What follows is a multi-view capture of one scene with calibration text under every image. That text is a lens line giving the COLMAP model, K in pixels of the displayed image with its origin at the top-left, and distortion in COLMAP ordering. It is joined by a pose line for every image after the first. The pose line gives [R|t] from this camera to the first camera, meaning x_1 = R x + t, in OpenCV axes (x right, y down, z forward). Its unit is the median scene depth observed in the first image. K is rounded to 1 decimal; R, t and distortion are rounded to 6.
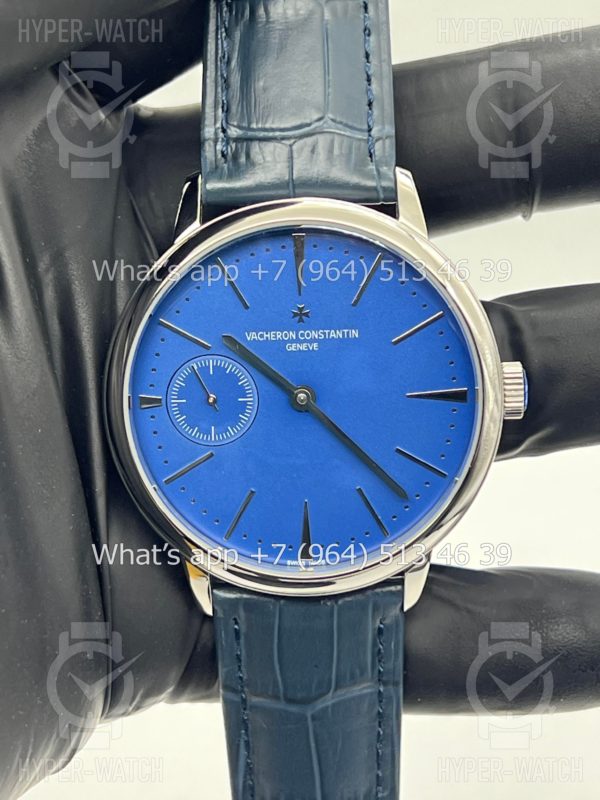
lens RADIAL K [[1894.6, 0, 301.3], [0, 1894.6, 404.4], [0, 0, 1]] dist [0.135146, 0.000000]
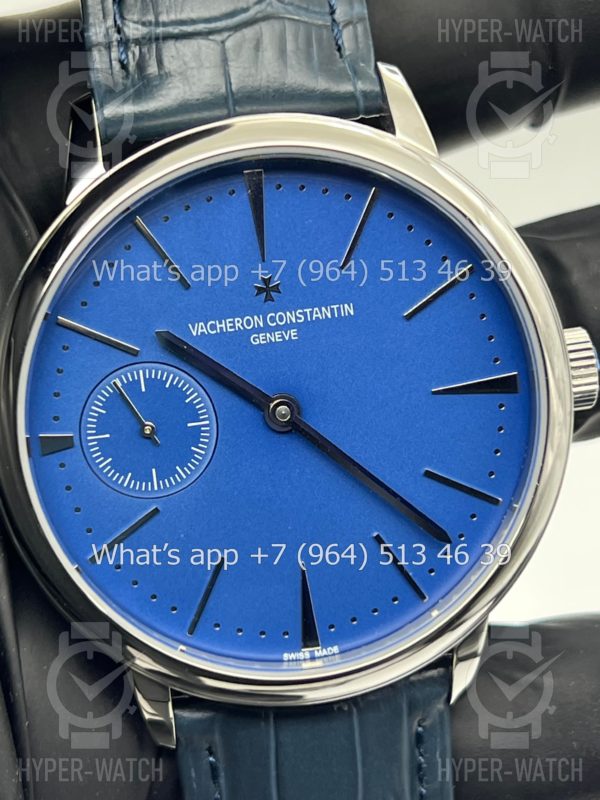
lens RADIAL K [[1894.6, 0, 302.3], [0, 1894.6, 395.8], [0, 0, 1]] dist [0.135146, 0.000000]
pose [[0.983834, -0.106803, 0.143752, -0.088732], [0.108396, 0.994102, -0.003276, -0.006216], [-0.142555, 0.018805, 0.989608, 0.329484]]
